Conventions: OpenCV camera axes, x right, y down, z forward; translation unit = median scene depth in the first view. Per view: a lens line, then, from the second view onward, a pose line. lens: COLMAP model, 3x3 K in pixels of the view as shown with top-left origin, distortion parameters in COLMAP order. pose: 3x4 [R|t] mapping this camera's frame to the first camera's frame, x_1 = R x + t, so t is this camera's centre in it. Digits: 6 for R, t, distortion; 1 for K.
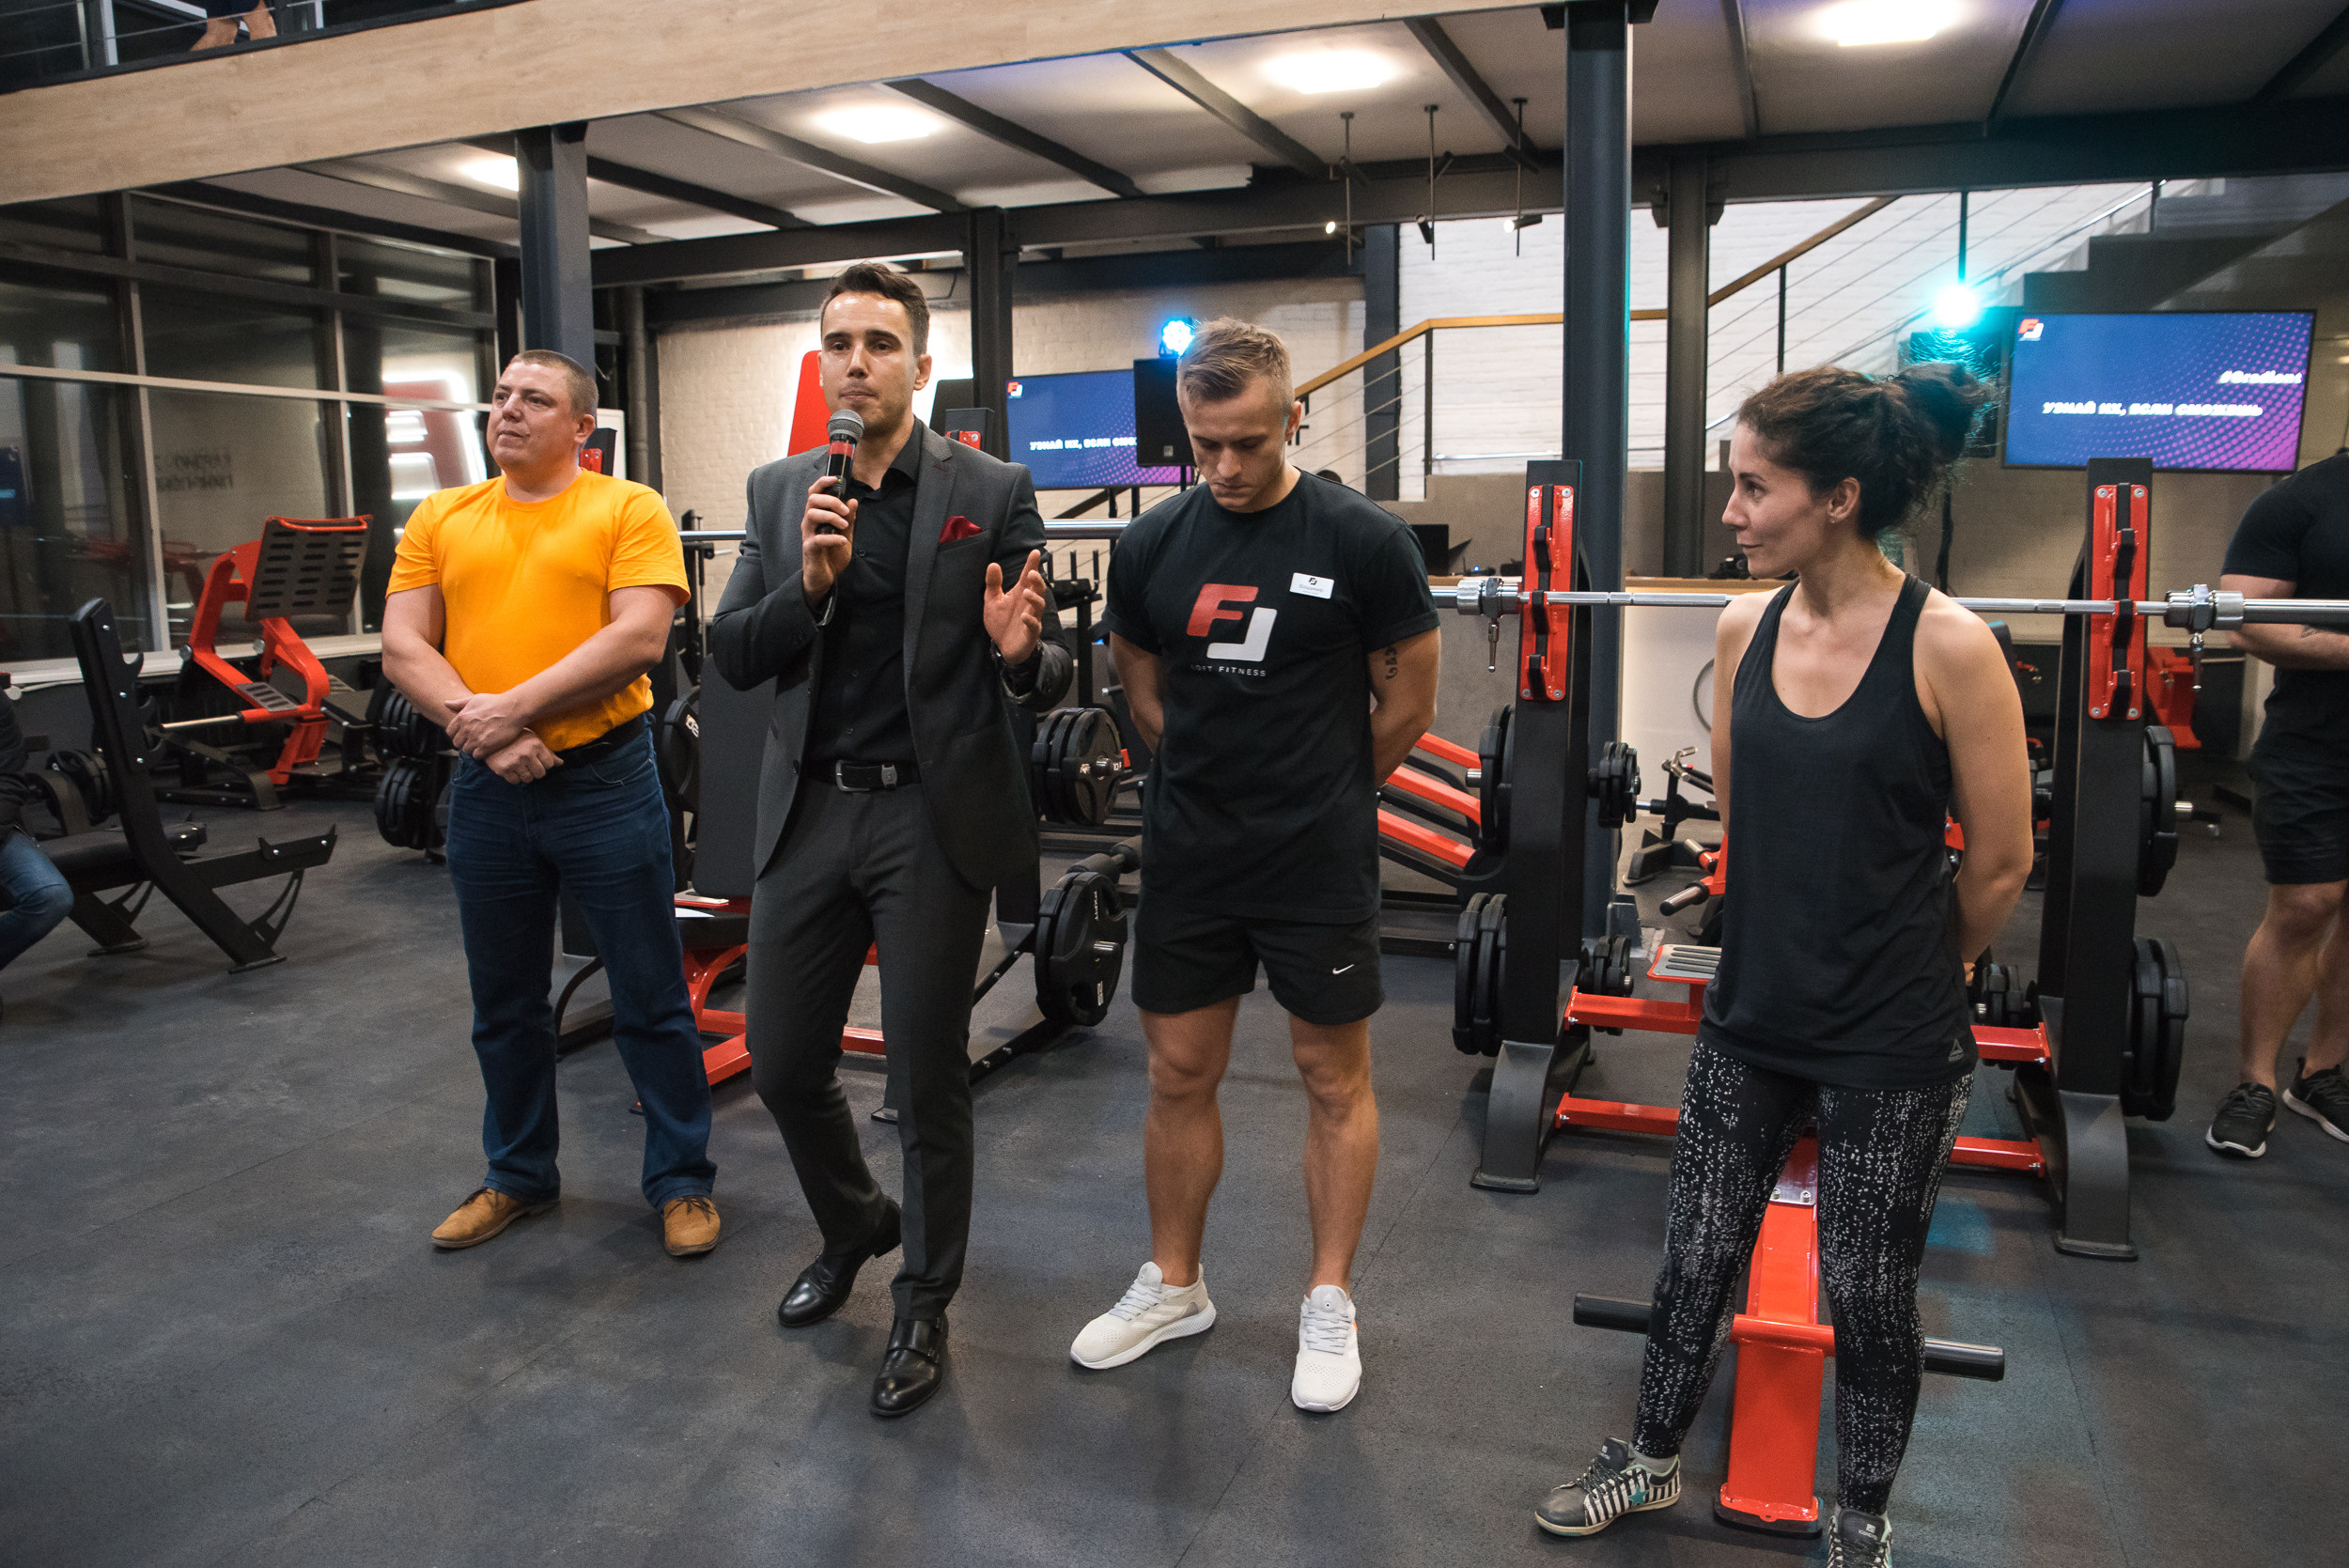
lens RADIAL K [[1648.9, 0, 1160.0], [0, 1648.9, 760.7], [0, 0, 1]] dist [-0.031384, 0.024308]
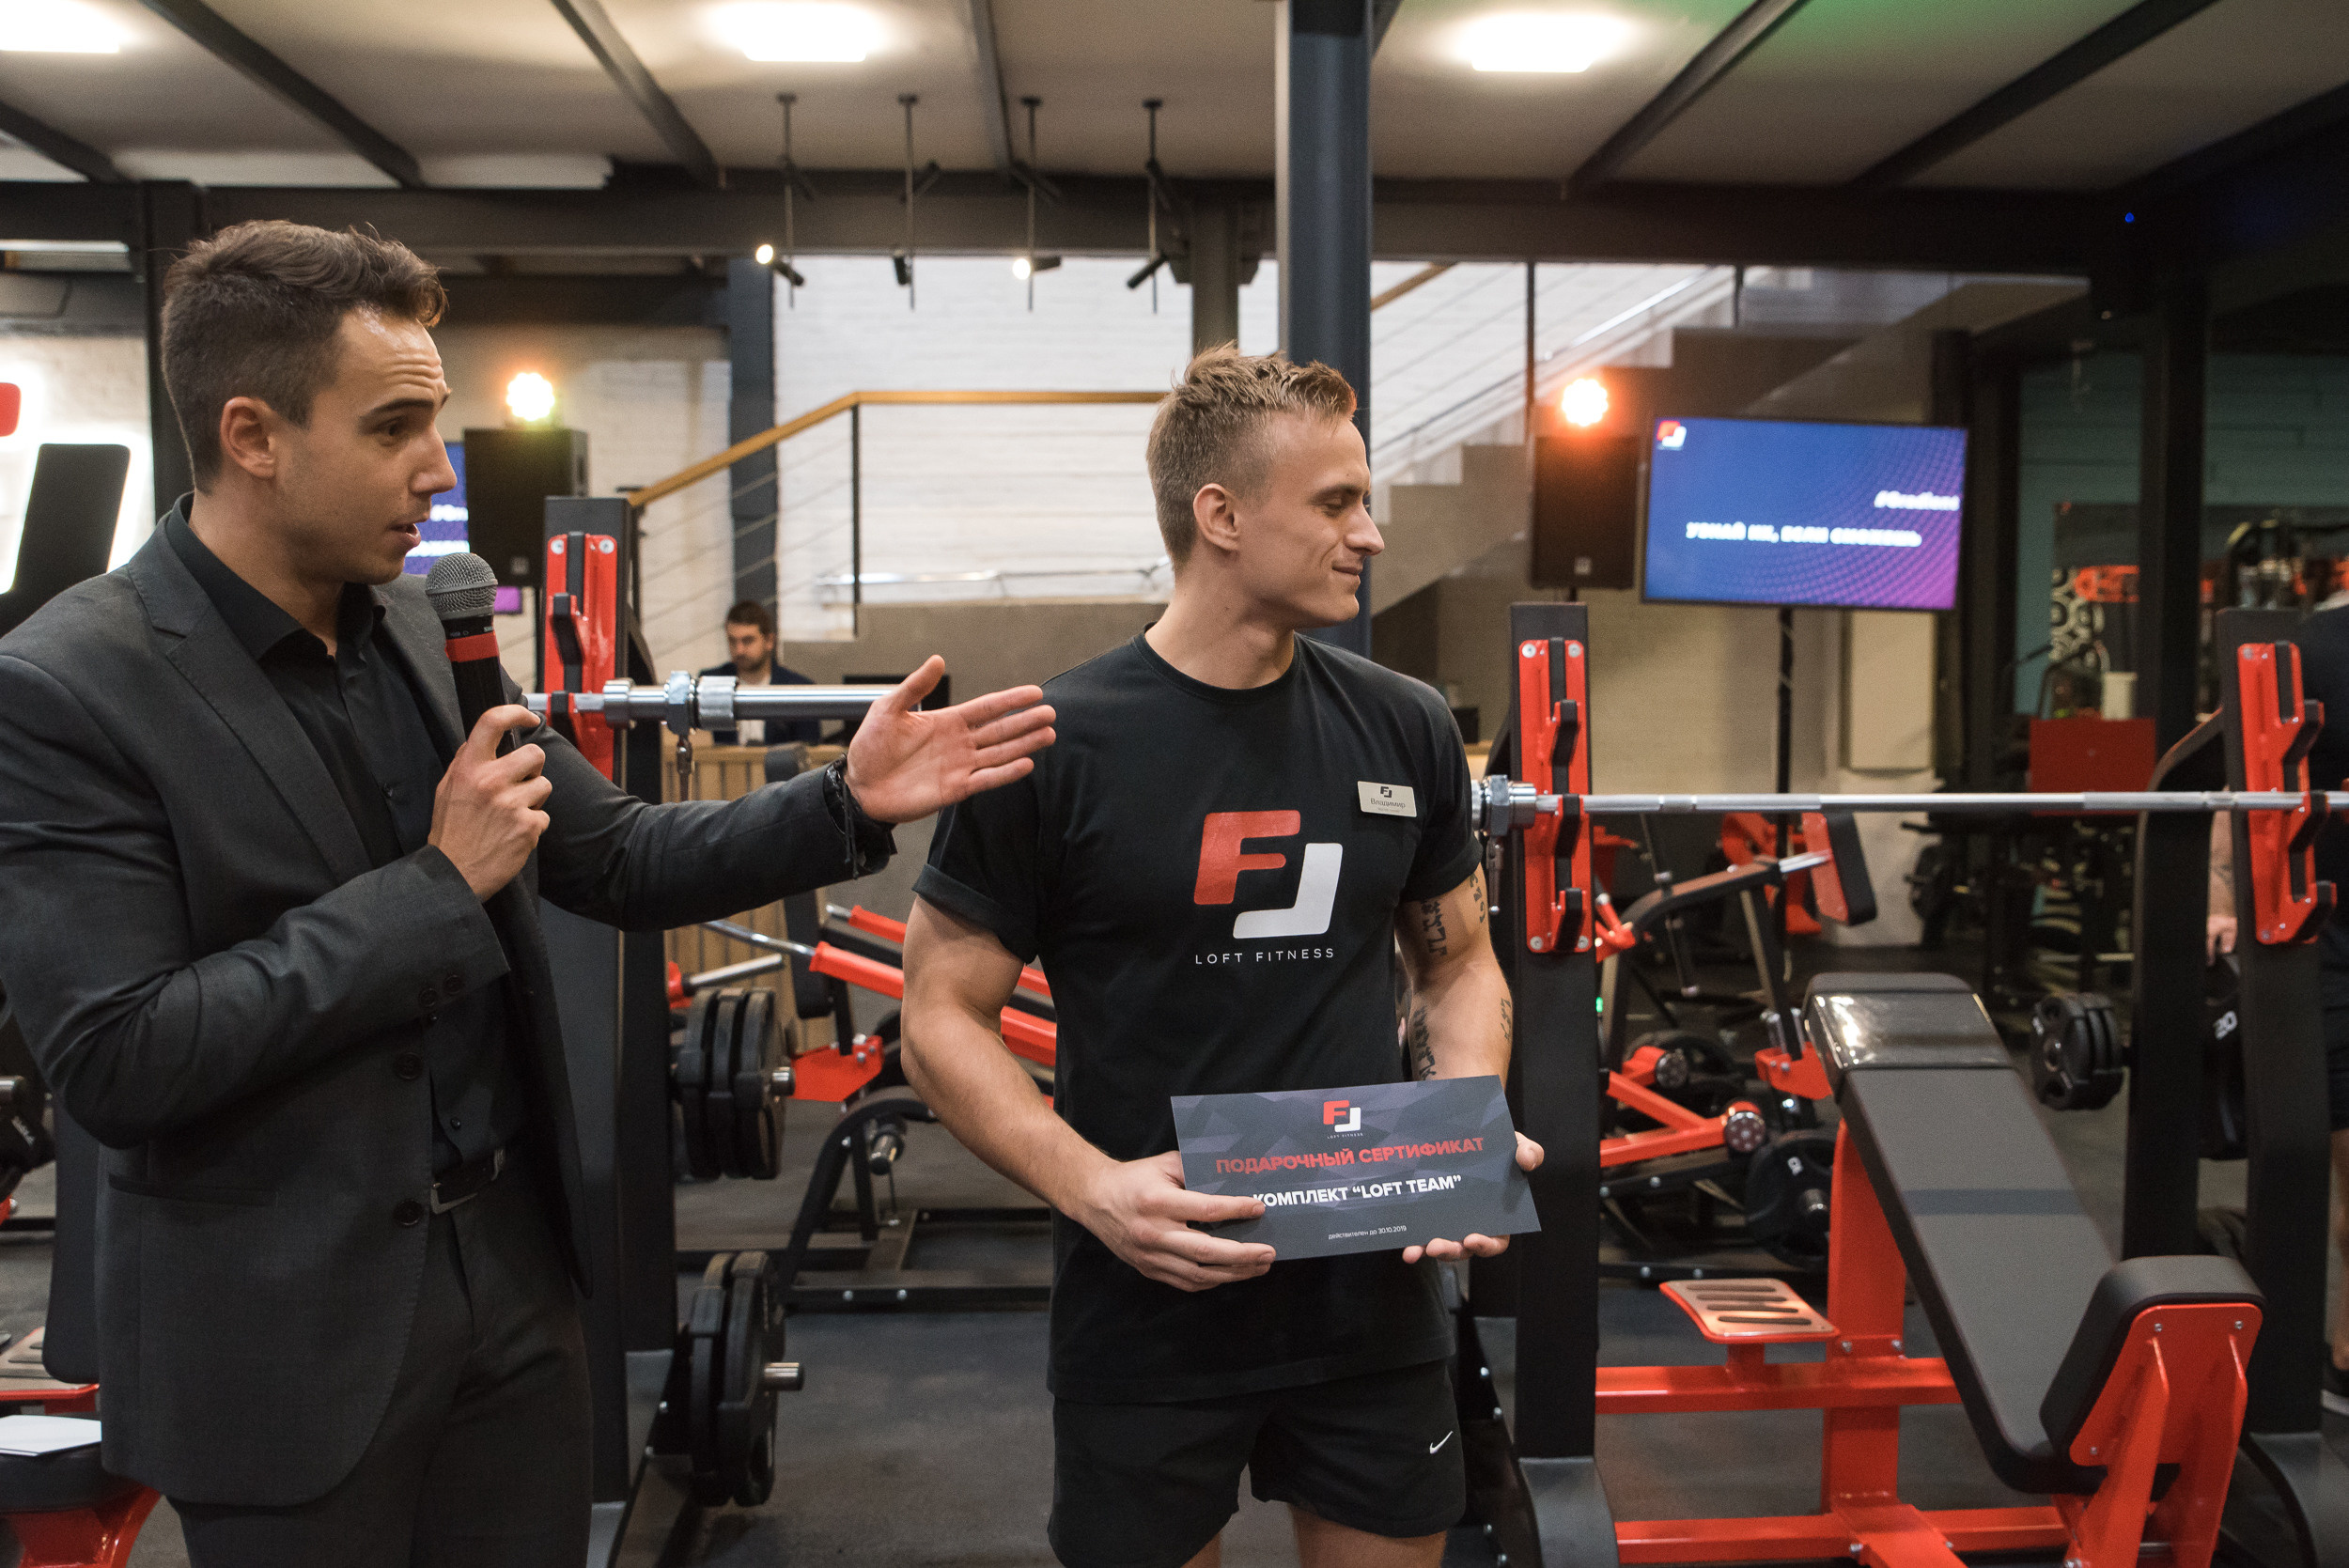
lens RADIAL K [[2173.8, 0, 1199.9], [0, 2173.8, 808.7], [0, 0, 1]] dist [0.013199, 0.000000]
pose [[0.910313, -0.032496, 0.412642, -0.120856], [0.063169, 0.996142, -0.060909, -0.023307], [-0.409071, 0.081513, 0.908855, 0.108517]]
